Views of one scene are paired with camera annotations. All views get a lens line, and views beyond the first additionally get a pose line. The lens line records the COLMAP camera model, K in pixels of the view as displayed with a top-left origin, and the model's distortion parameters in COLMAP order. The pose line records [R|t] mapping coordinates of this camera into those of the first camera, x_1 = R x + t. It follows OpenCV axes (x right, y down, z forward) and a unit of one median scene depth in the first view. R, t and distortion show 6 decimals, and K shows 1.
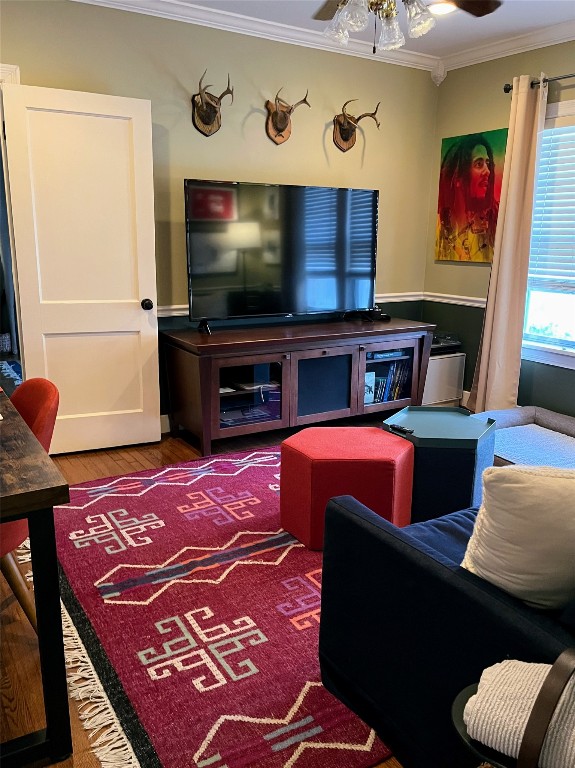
lens RADIAL K [[622.2, 0, 284.5], [0, 622.2, 381.6], [0, 0, 1]] dist [-0.006568, 0.008637]
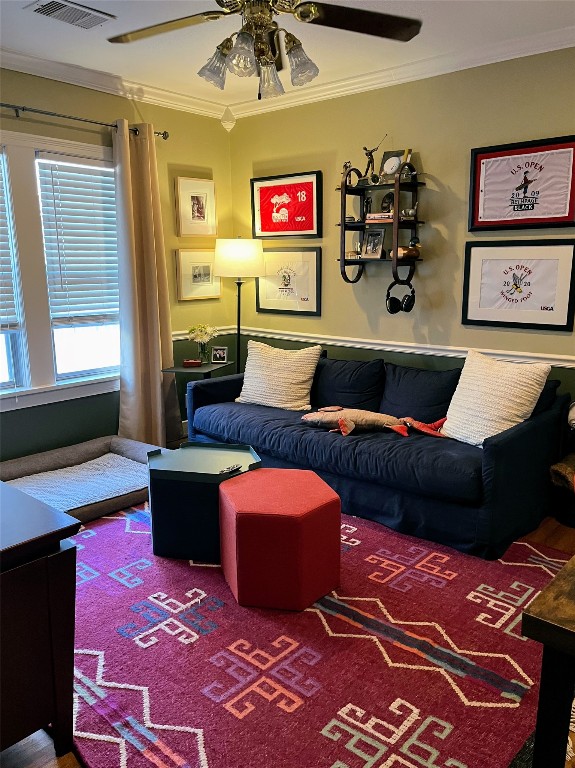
lens RADIAL K [[622.2, 0, 285.0], [0, 622.2, 387.7], [0, 0, 1]] dist [-0.006568, 0.008637]
pose [[-0.287987, -0.219762, 0.932077, -0.792024], [0.232236, 0.928231, 0.290609, -0.338392], [-0.929048, 0.300154, -0.216282, 1.184484]]
